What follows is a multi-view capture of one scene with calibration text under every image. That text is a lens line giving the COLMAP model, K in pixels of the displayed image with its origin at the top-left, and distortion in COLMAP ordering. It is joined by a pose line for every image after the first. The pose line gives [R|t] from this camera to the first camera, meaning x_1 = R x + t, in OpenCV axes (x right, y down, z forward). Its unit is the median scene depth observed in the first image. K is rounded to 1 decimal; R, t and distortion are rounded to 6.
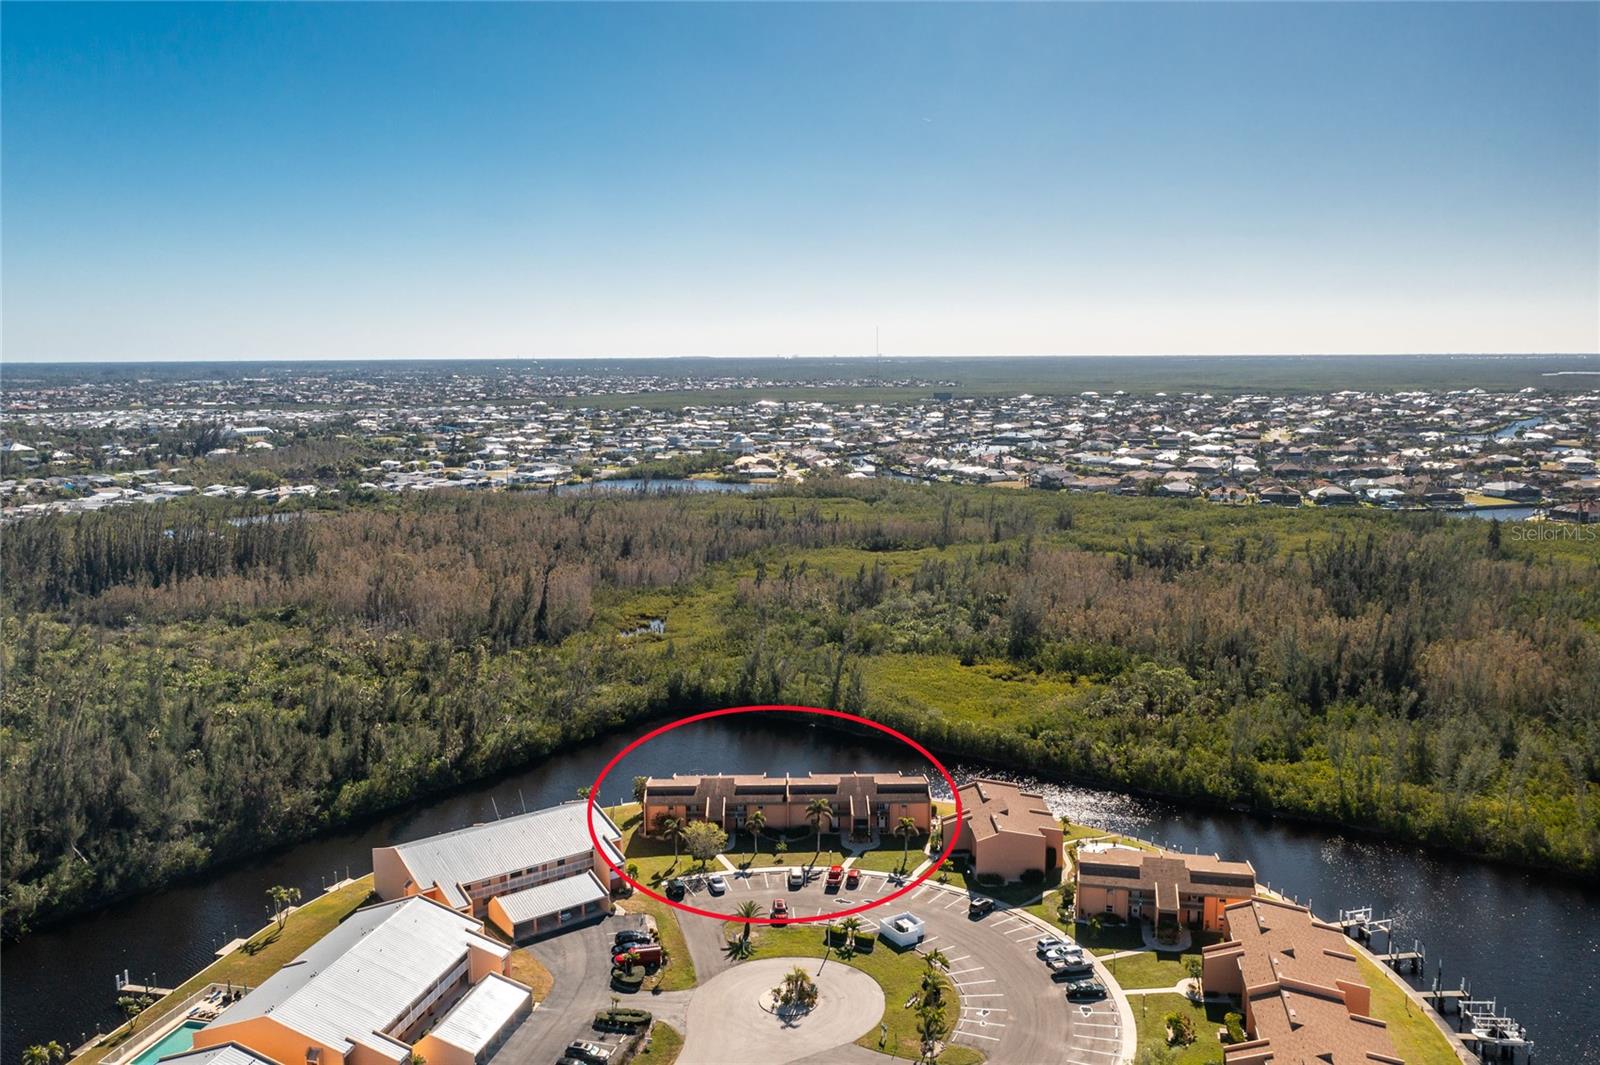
lens RADIAL K [[1304.6, 0, 800.3], [0, 1304.6, 531.8], [0, 0, 1]] dist [0.005811, -0.009233]
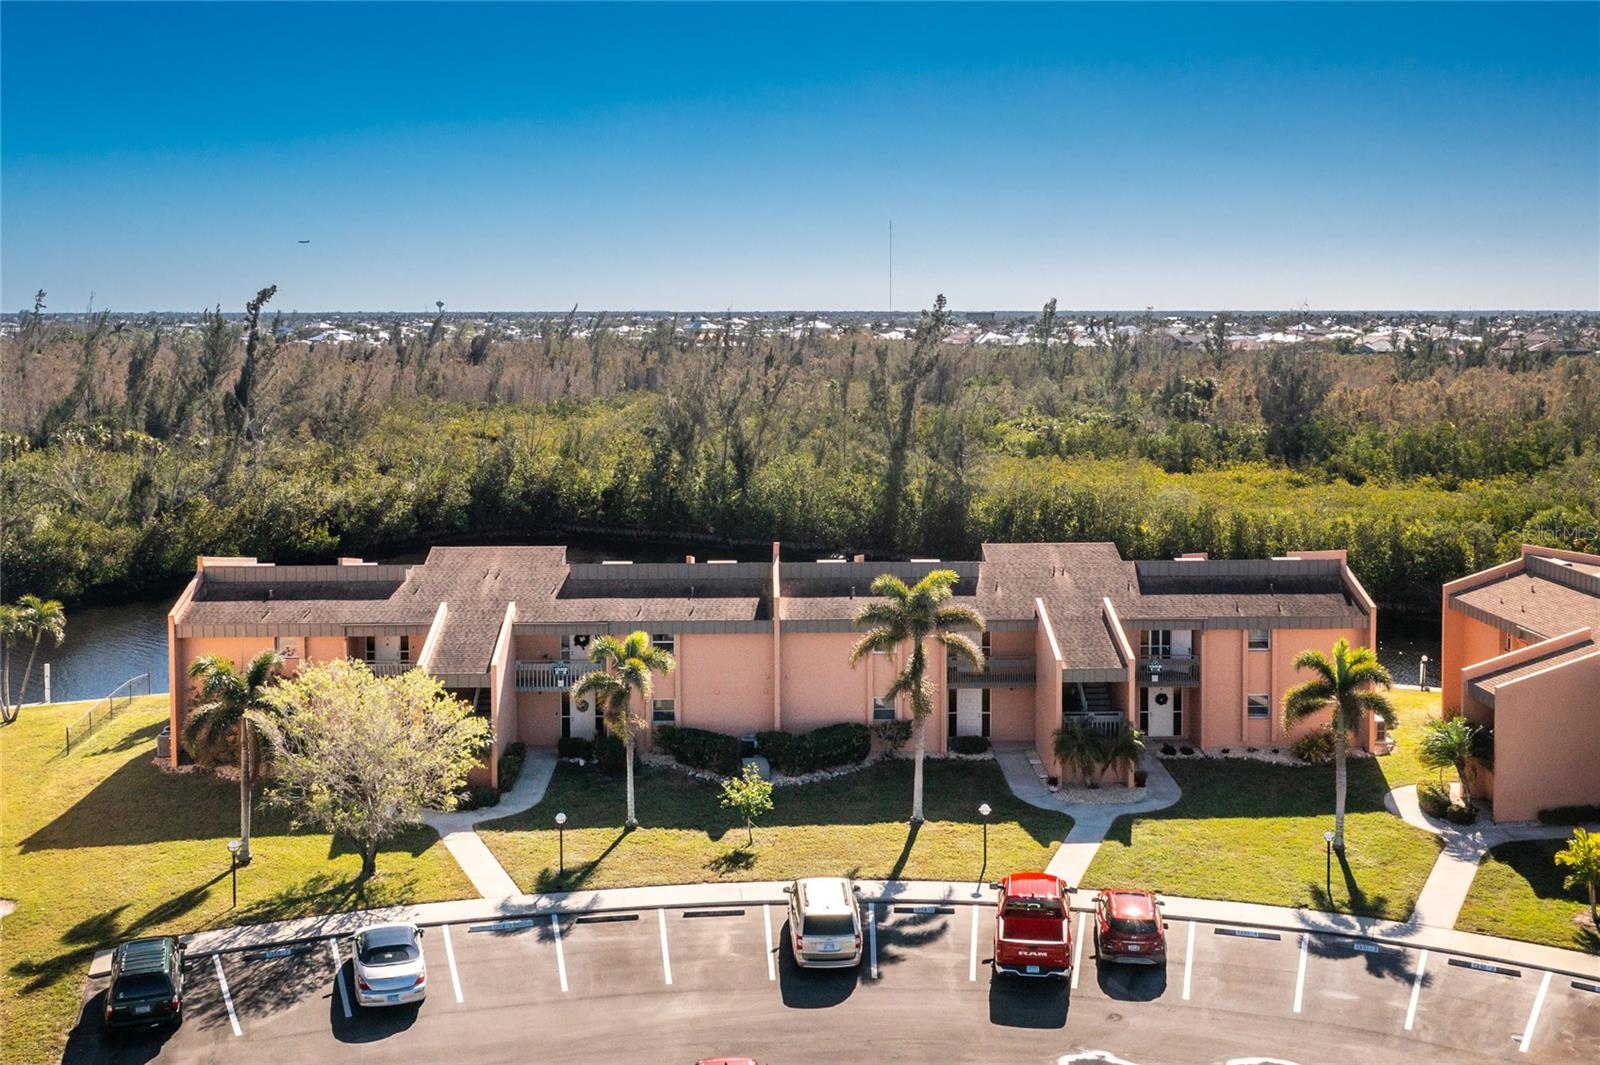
lens RADIAL K [[1304.6, 0, 798.1], [0, 1304.6, 532.7], [0, 0, 1]] dist [0.005811, -0.009233]
pose [[0.999896, 0.004305, 0.013771, -0.009413], [-0.003247, 0.997108, -0.075934, 0.216861], [-0.014058, 0.075881, 0.997018, 0.789830]]
